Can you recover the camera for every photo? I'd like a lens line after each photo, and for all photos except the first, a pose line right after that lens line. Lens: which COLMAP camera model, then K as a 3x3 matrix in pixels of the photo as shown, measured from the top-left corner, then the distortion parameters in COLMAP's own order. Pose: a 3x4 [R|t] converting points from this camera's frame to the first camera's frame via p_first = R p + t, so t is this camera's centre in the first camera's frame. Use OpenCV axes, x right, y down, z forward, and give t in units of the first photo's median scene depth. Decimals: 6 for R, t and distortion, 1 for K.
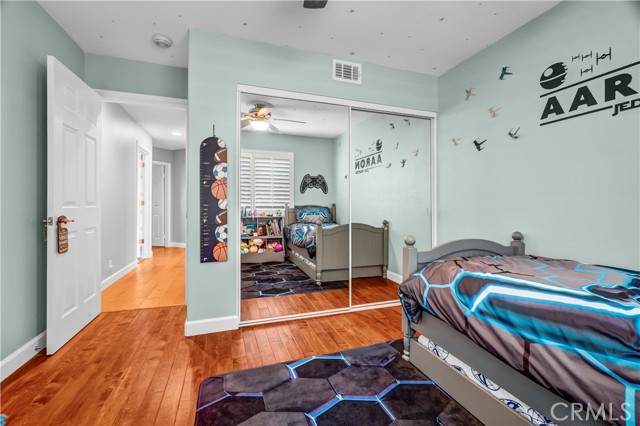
lens RADIAL K [[278.6, 0, 318.6], [0, 278.6, 208.1], [0, 0, 1]] dist [0.000069, 0.000664]
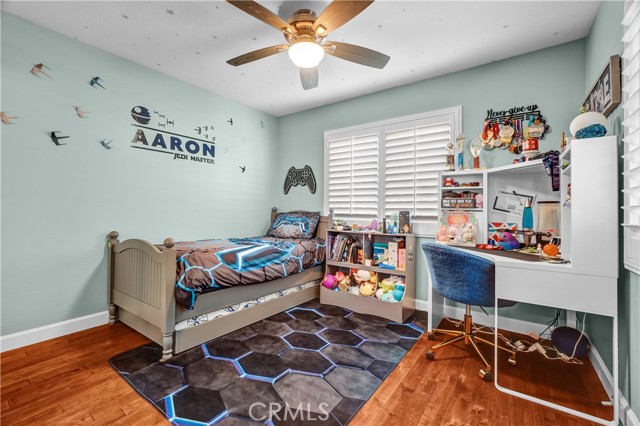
lens RADIAL K [[278.6, 0, 319.0], [0, 278.6, 211.1], [0, 0, 1]] dist [0.000069, 0.000664]
pose [[-0.574655, -0.012124, 0.818306, -0.907987], [-0.010196, 0.999919, 0.007655, -0.019727], [-0.818332, -0.003944, -0.574732, 1.217297]]
